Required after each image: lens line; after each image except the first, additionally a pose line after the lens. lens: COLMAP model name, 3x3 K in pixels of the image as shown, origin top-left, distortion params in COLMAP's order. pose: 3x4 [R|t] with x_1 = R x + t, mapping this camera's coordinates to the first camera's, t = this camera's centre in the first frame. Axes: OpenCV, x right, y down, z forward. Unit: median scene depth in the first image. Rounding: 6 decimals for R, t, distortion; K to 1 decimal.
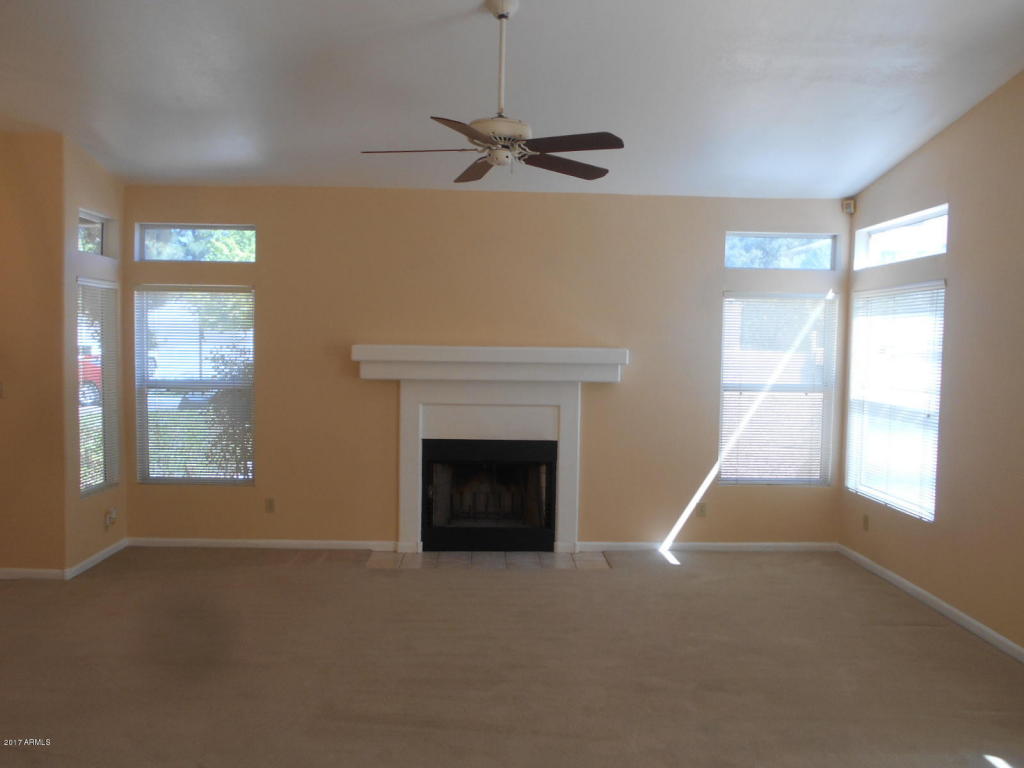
lens RADIAL K [[874.0, 0, 512.0], [0, 874.0, 384.0], [0, 0, 1]] dist [0.006657, 0.001002]
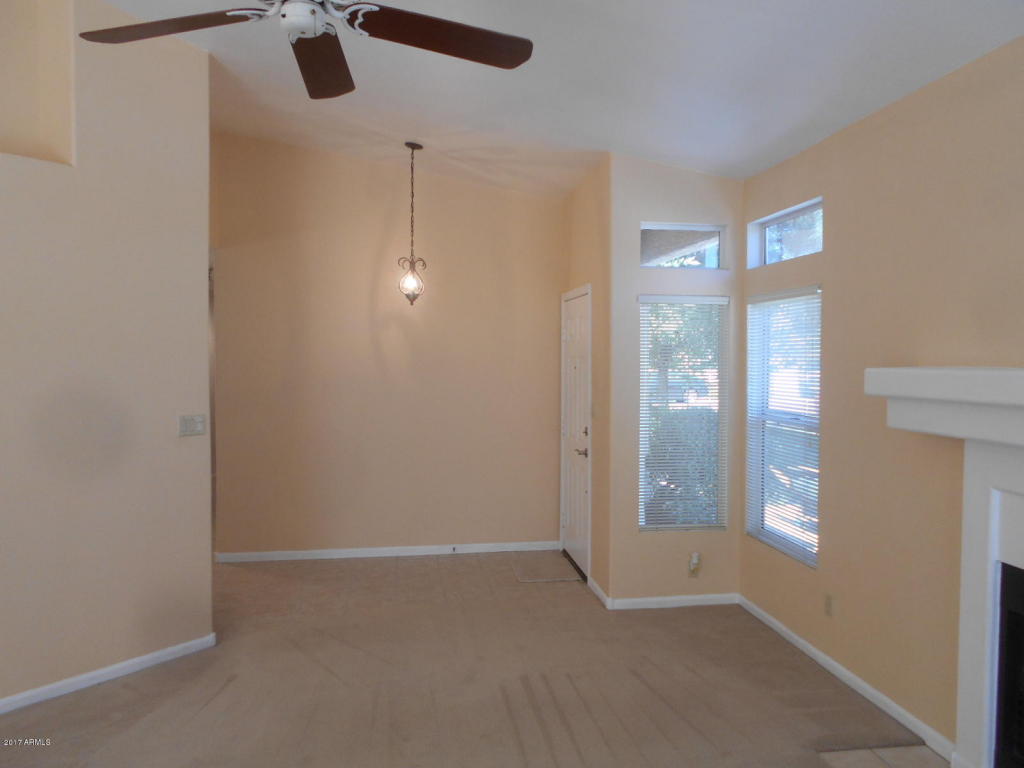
lens RADIAL K [[814.7, 0, 512.0], [0, 814.7, 384.0], [0, 0, 1]] dist [-0.003717, -0.000400]
pose [[0.099266, 0.021097, -0.994837, 0.324662], [-0.051820, 0.998528, 0.016004, -0.030161], [0.993711, 0.049964, 0.100214, 0.691594]]
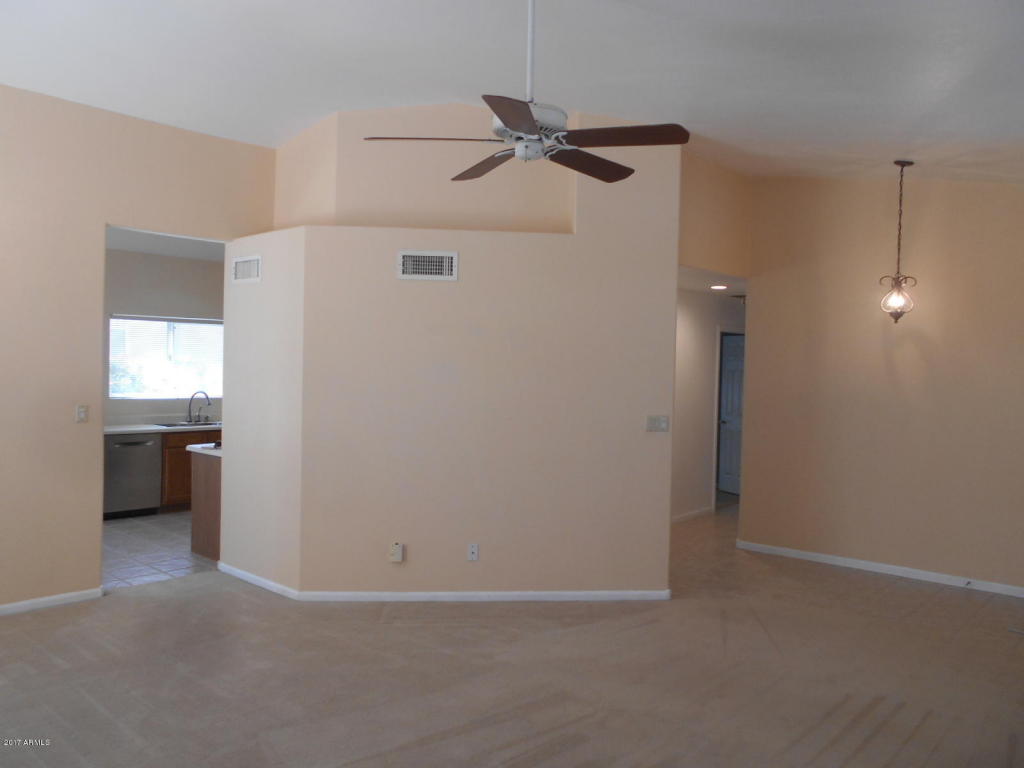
lens RADIAL K [[800.5, 0, 512.0], [0, 800.5, 384.0], [0, 0, 1]] dist [0.001966, 0.004806]
pose [[-0.698790, -0.007268, -0.715290, 0.343998], [-0.067435, 0.996165, 0.055757, -0.049612], [0.712141, 0.087198, -0.696600, 0.974703]]
